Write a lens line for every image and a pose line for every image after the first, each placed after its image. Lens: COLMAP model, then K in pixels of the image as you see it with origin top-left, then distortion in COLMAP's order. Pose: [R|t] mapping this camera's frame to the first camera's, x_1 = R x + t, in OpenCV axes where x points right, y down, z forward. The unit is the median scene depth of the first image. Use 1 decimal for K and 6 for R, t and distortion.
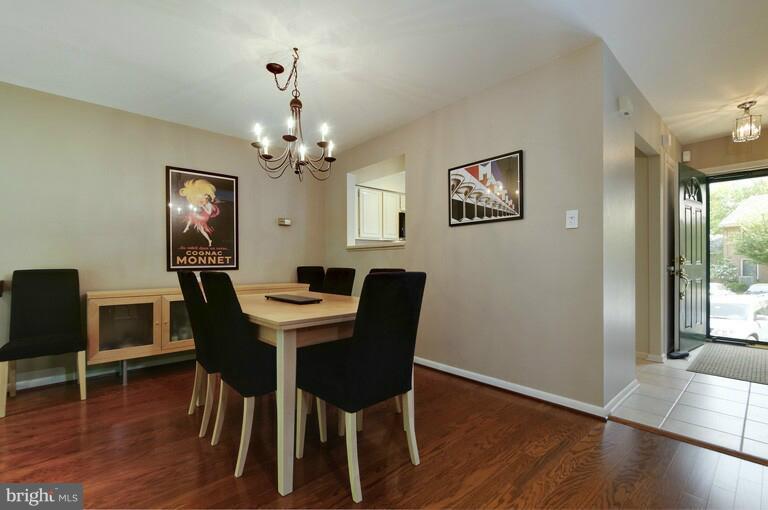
lens RADIAL K [[340.1, 0, 385.9], [0, 340.1, 257.9], [0, 0, 1]] dist [0.000537, -0.000121]
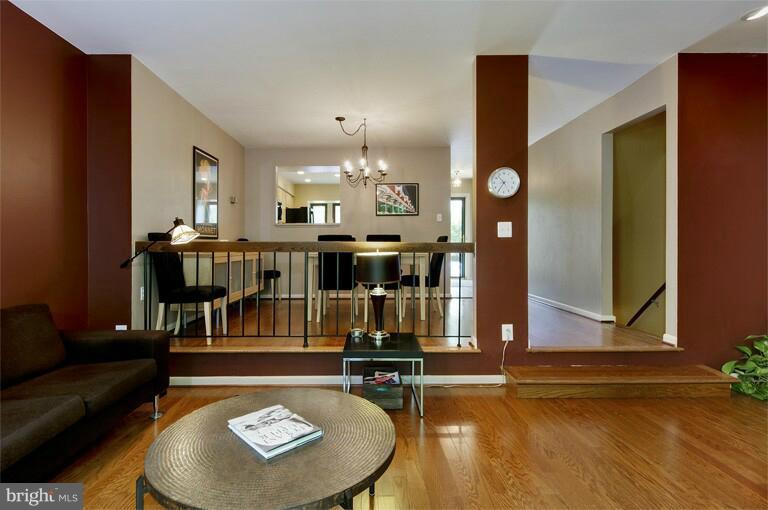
lens RADIAL K [[378.8, 0, 364.7], [0, 378.8, 243.2], [0, 0, 1]] dist [0.000169, -0.000039]
pose [[0.677831, 0.009030, 0.735163, -1.154440], [-0.010883, 0.999938, -0.002248, 0.050916], [-0.735137, -0.006477, 0.677887, -0.275179]]
